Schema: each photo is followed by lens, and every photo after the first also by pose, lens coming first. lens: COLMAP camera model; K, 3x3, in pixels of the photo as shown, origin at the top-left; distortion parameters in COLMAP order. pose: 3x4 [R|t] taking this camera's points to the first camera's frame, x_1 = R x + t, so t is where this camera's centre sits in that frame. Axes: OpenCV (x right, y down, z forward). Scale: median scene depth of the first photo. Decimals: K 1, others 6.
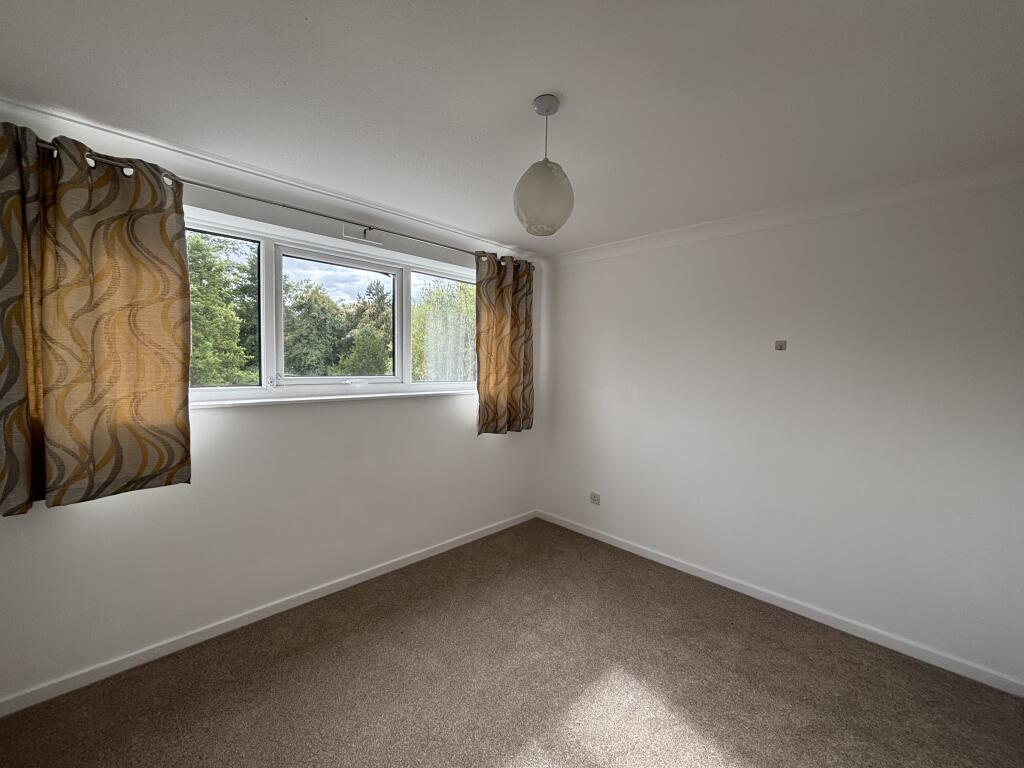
lens RADIAL K [[411.9, 0, 515.7], [0, 411.9, 382.7], [0, 0, 1]] dist [-0.008440, 0.000906]
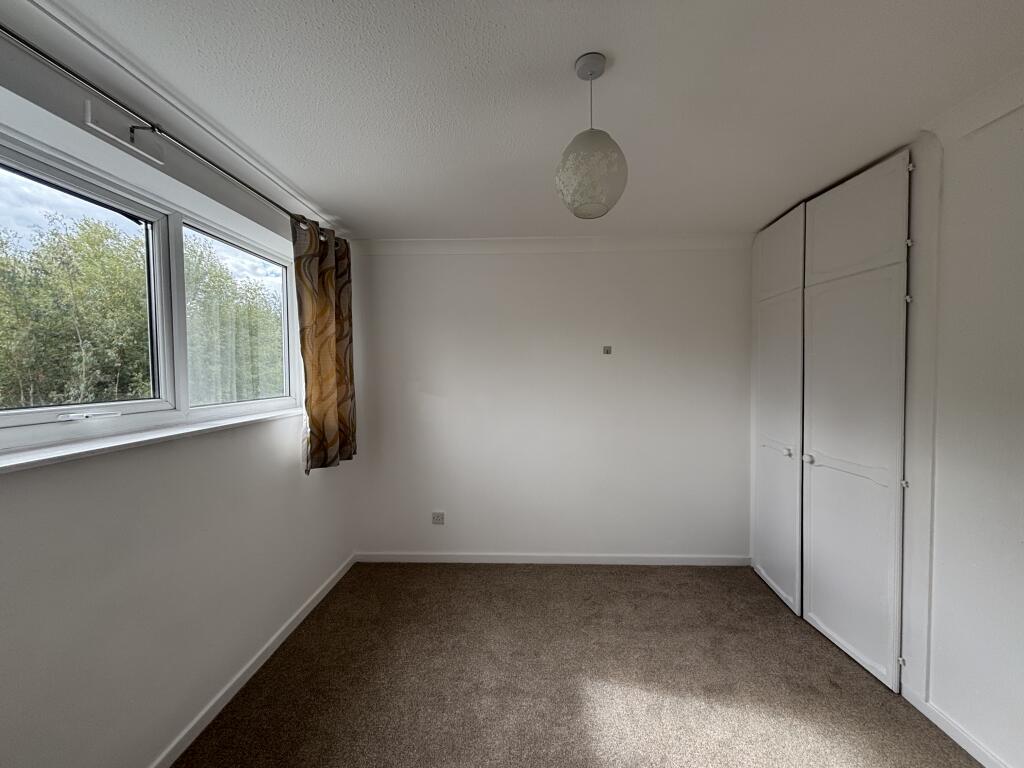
lens RADIAL K [[411.9, 0, 512.6], [0, 411.9, 384.2], [0, 0, 1]] dist [-0.008440, 0.000906]
pose [[0.734160, -0.049129, 0.677196, -0.311237], [0.054455, 0.998426, 0.013397, -0.017099], [-0.676789, 0.027041, 0.735680, 0.239027]]
